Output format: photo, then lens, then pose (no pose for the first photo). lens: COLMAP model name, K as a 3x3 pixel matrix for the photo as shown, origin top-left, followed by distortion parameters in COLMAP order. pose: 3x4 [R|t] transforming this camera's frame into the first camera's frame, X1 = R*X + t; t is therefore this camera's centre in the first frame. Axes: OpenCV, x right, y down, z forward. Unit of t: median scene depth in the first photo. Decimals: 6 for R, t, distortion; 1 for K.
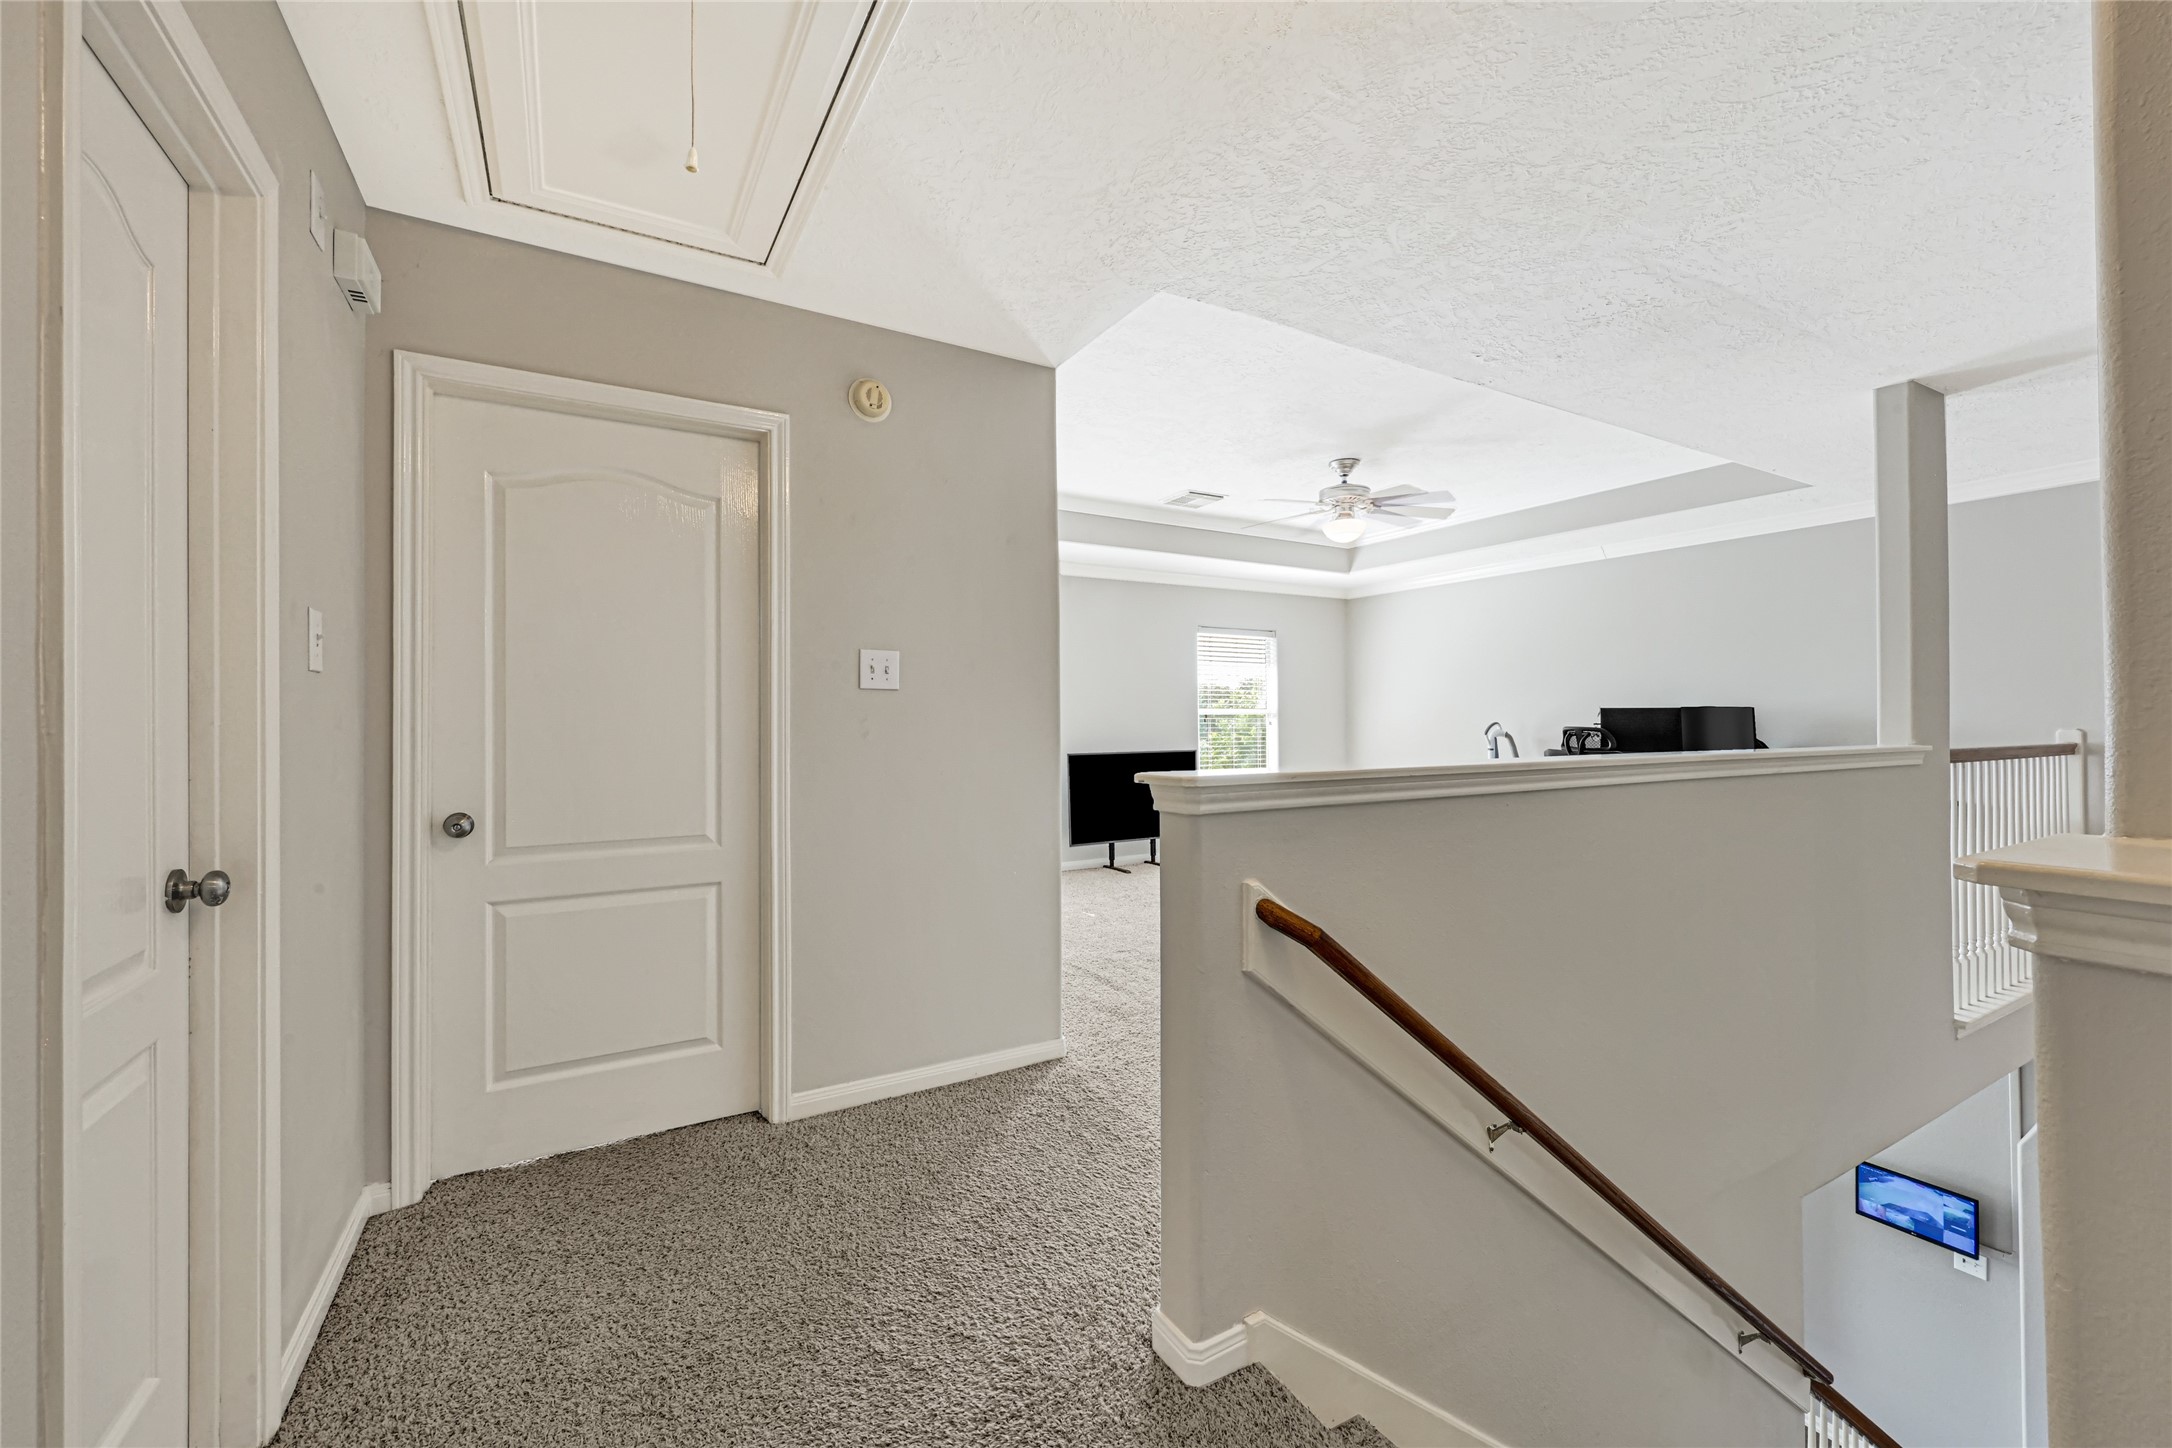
lens RADIAL K [[880.9, 0, 1086.4], [0, 880.9, 705.6], [0, 0, 1]] dist [-0.003652, 0.000237]
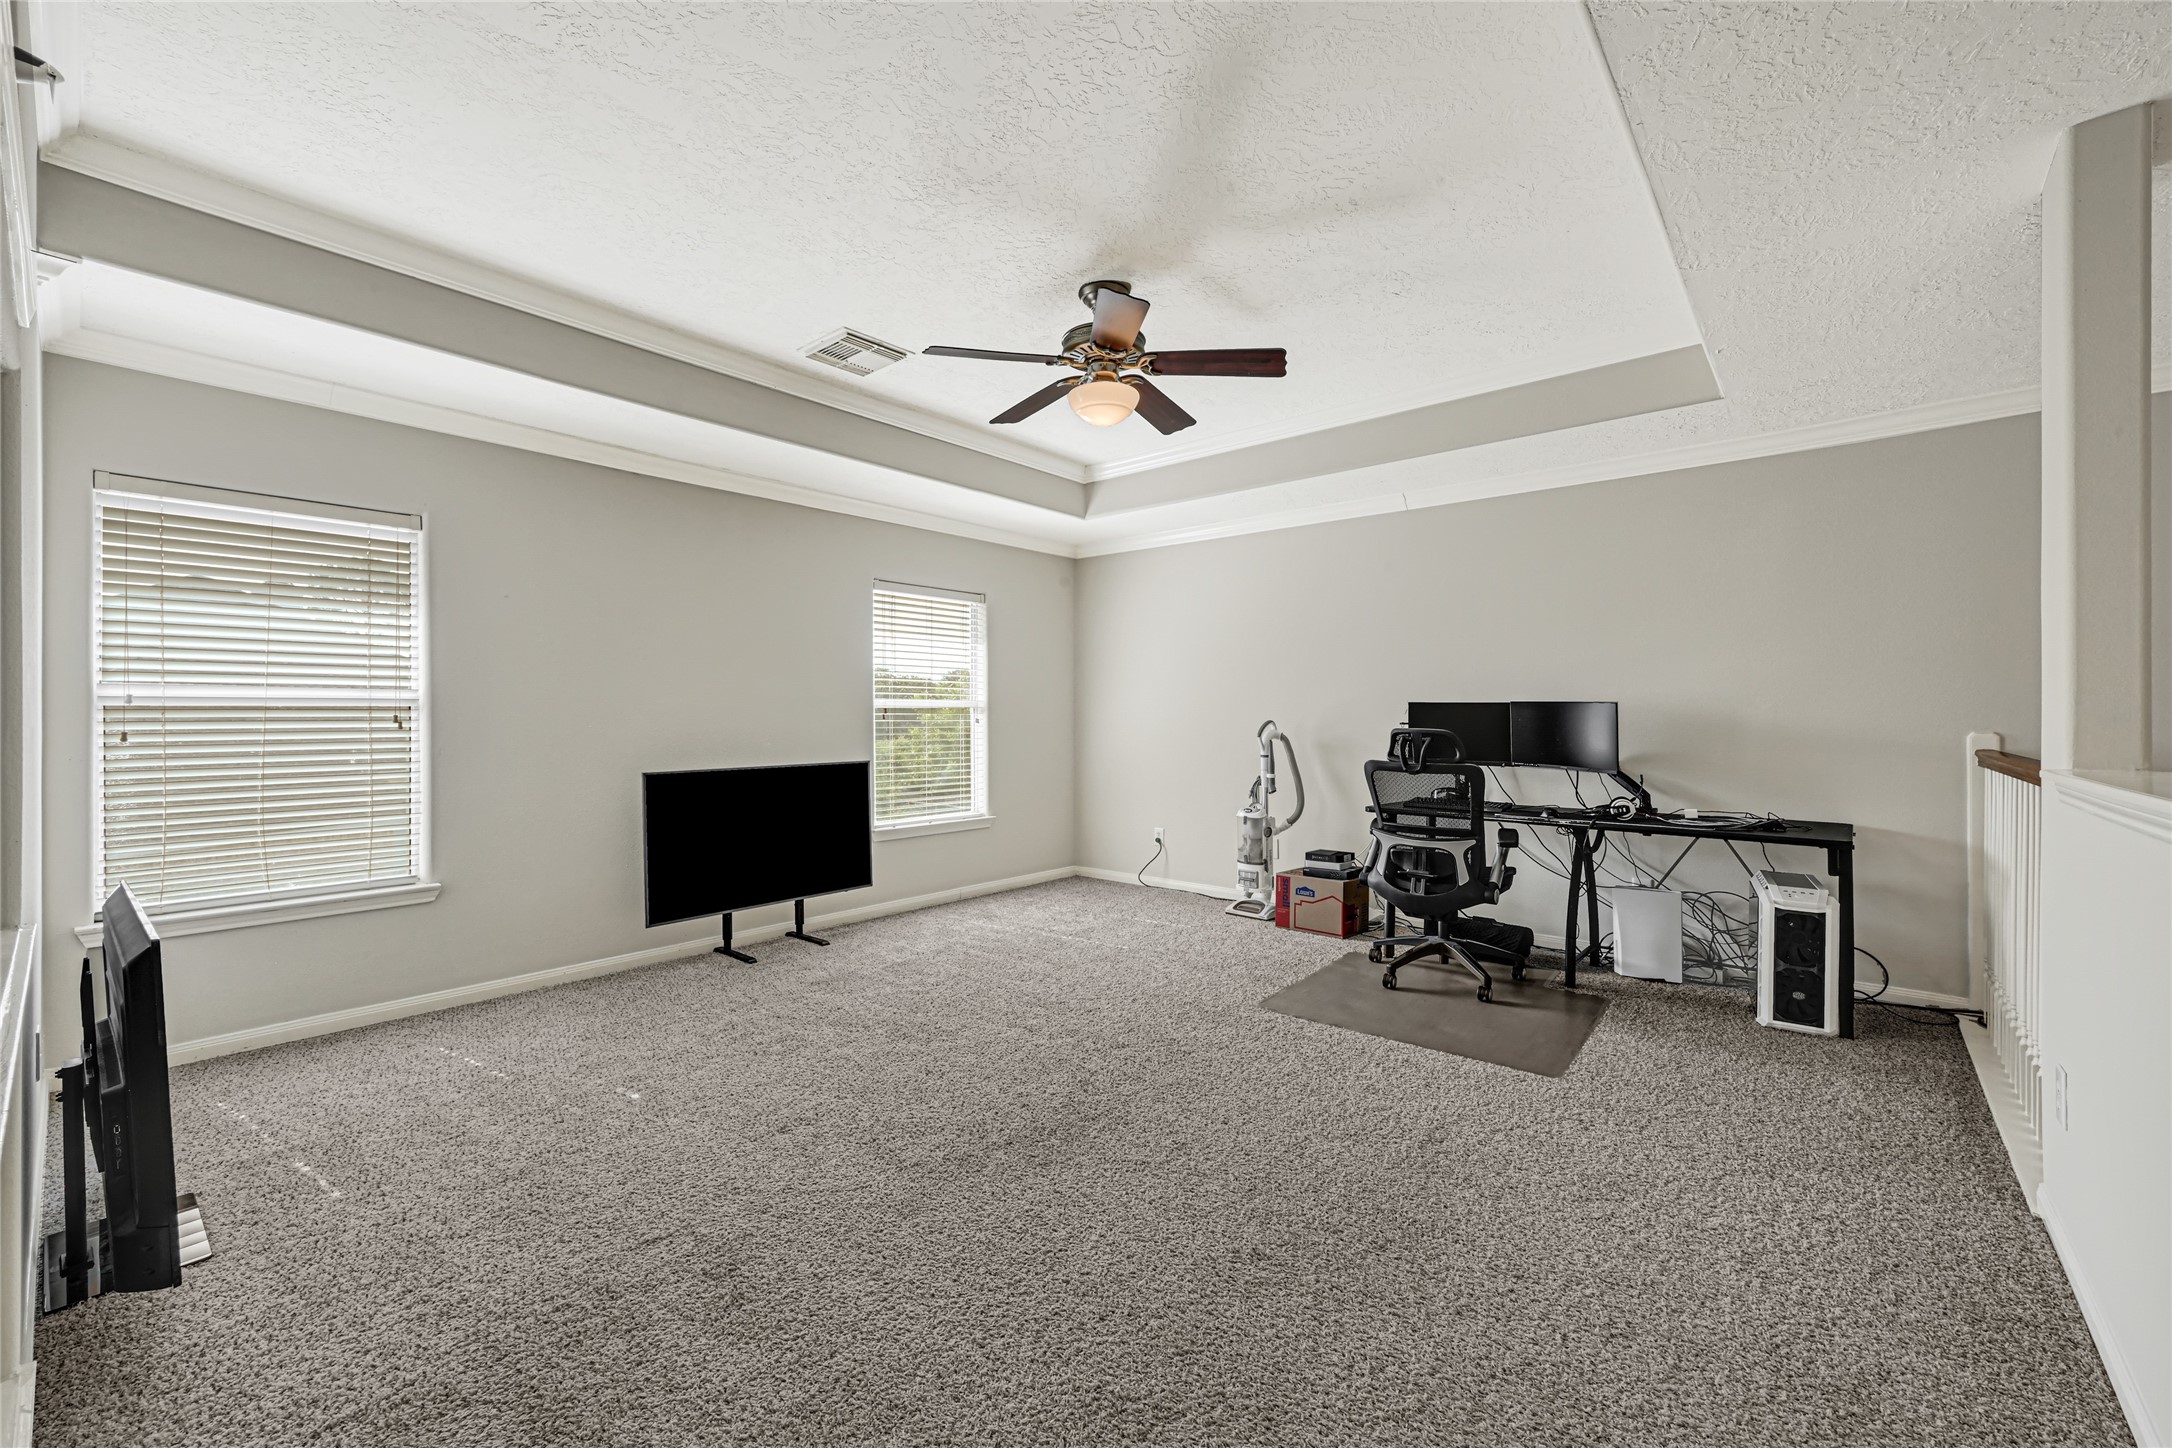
lens RADIAL K [[880.9, 0, 1088.7], [0, 880.9, 707.8], [0, 0, 1]] dist [-0.003652, 0.000237]
pose [[0.944933, 0.004472, 0.327232, 0.062818], [-0.007852, 0.999929, 0.009006, 0.002138], [-0.327168, -0.011080, 0.944901, 0.307753]]
